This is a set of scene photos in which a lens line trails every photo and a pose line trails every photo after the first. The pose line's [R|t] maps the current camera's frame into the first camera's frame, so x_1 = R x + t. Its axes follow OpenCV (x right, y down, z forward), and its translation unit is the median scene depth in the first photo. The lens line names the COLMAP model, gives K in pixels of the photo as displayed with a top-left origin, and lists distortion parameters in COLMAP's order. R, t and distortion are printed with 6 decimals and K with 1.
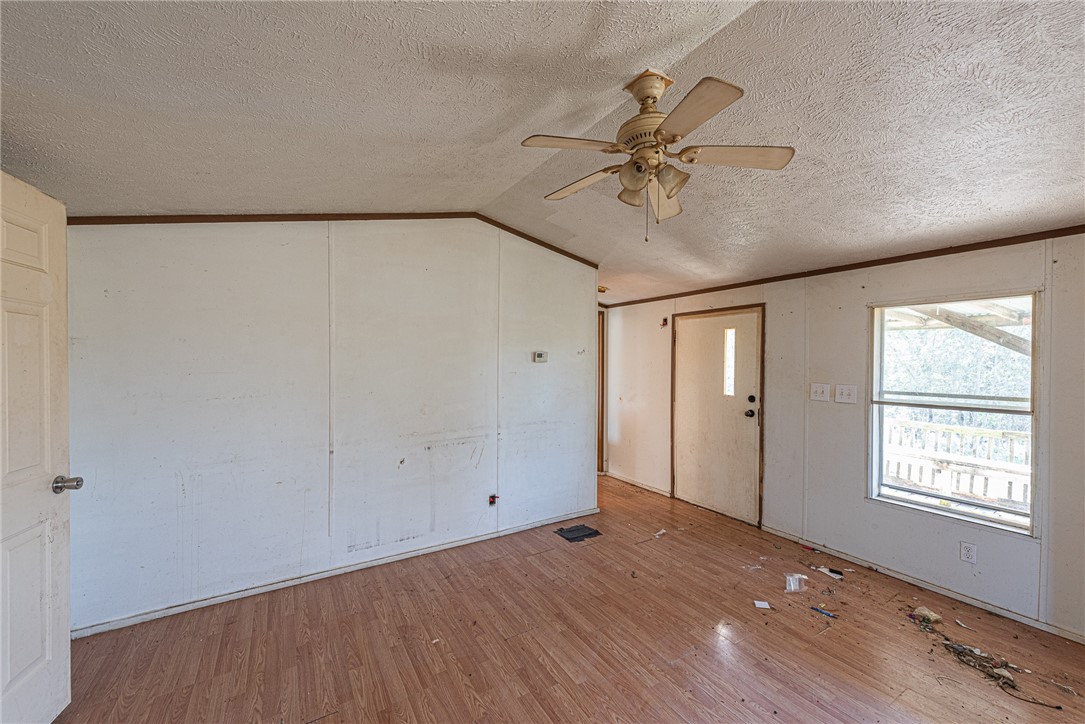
lens RADIAL K [[424.5, 0, 544.1], [0, 424.5, 364.2], [0, 0, 1]] dist [-0.000595, -0.000158]
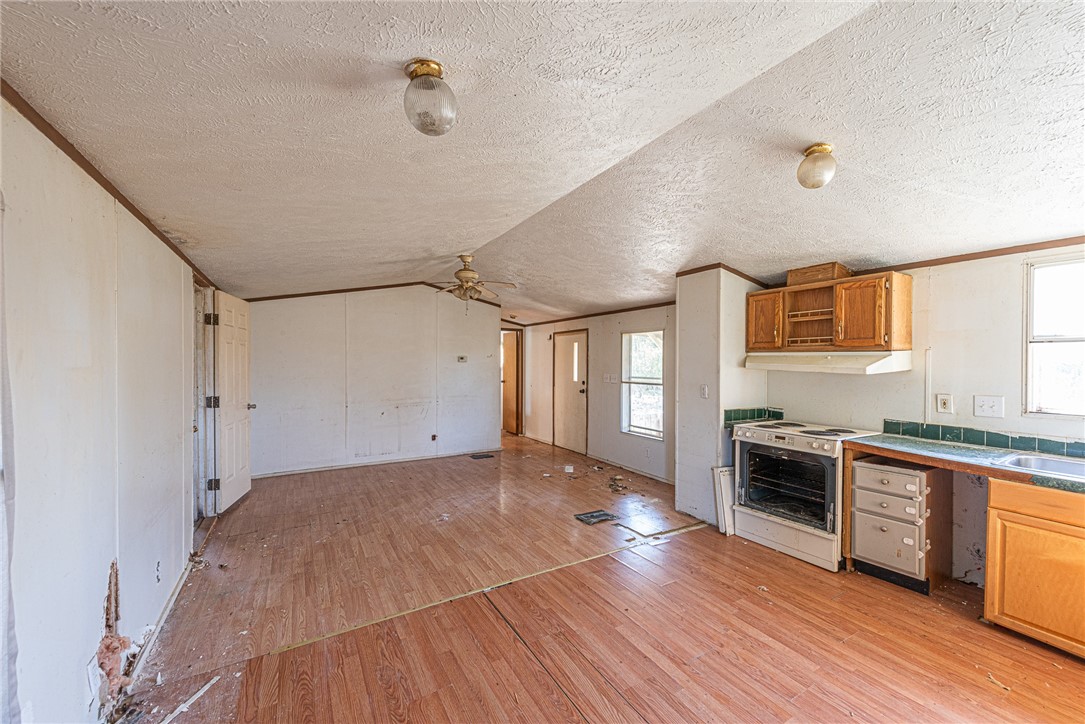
lens RADIAL K [[424.5, 0, 543.4], [0, 424.5, 364.0], [0, 0, 1]] dist [-0.000595, -0.000158]
pose [[0.999732, -0.000794, -0.023129, 0.407621], [0.000733, 0.999996, -0.002665, 0.009576], [0.023131, 0.002647, 0.999729, -0.845450]]
